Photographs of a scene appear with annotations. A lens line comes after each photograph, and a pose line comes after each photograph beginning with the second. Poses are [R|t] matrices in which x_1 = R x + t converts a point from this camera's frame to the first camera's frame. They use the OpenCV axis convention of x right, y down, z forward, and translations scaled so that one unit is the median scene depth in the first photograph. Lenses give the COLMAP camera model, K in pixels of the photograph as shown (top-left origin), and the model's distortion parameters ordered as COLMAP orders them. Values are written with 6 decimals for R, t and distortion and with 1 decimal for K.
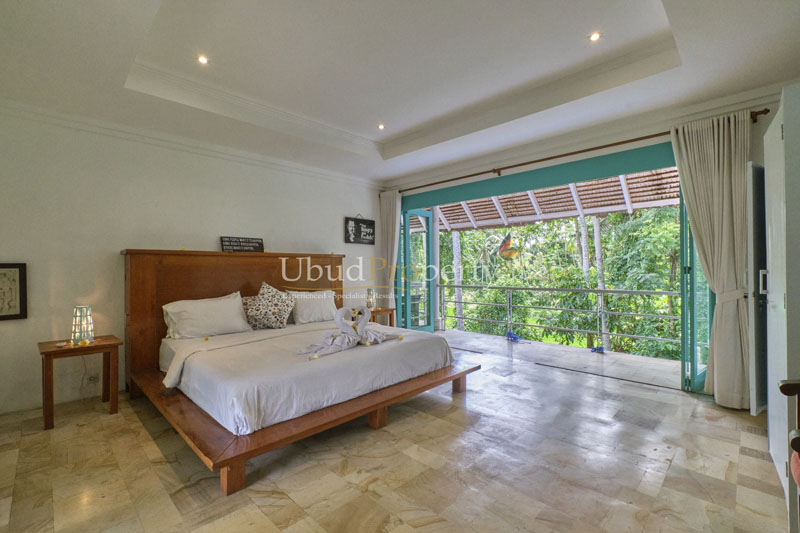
lens RADIAL K [[353.3, 0, 400.0], [0, 353.3, 266.5], [0, 0, 1]] dist [-0.000852, -0.000239]
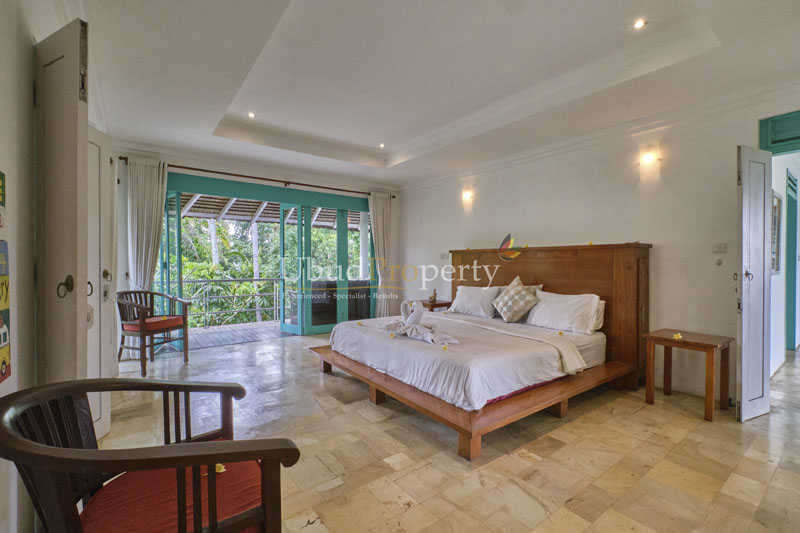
lens RADIAL K [[357.2, 0, 400.0], [0, 357.2, 262.8], [0, 0, 1]] dist [0.000597, -0.000096]
pose [[-0.154823, 0.008111, -0.987909, 0.723490], [0.007325, 0.999948, 0.007062, -0.008747], [0.987915, -0.006143, -0.154875, 0.840902]]
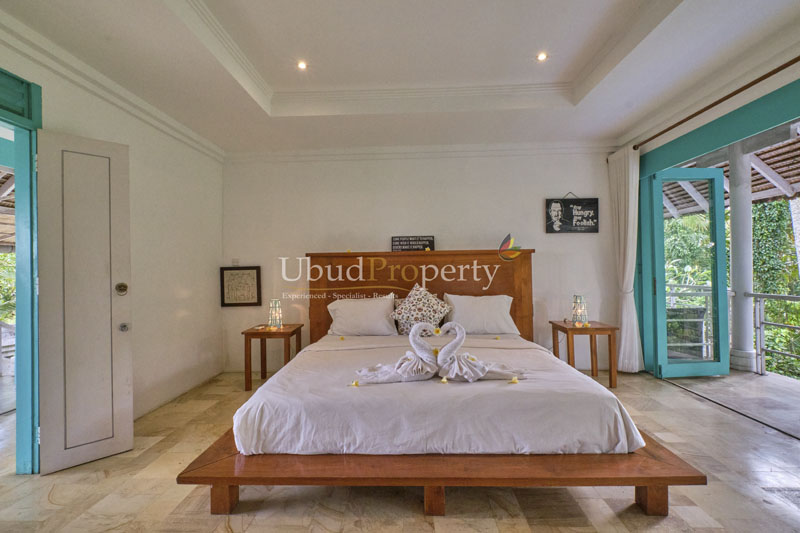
lens RADIAL K [[357.2, 0, 400.0], [0, 357.2, 262.8], [0, 0, 1]] dist [0.000597, -0.000096]
pose [[0.680434, -0.015406, -0.732648, 0.269258], [0.014200, 0.999868, -0.007838, -0.002424], [0.732672, -0.005071, 0.680563, 0.349369]]
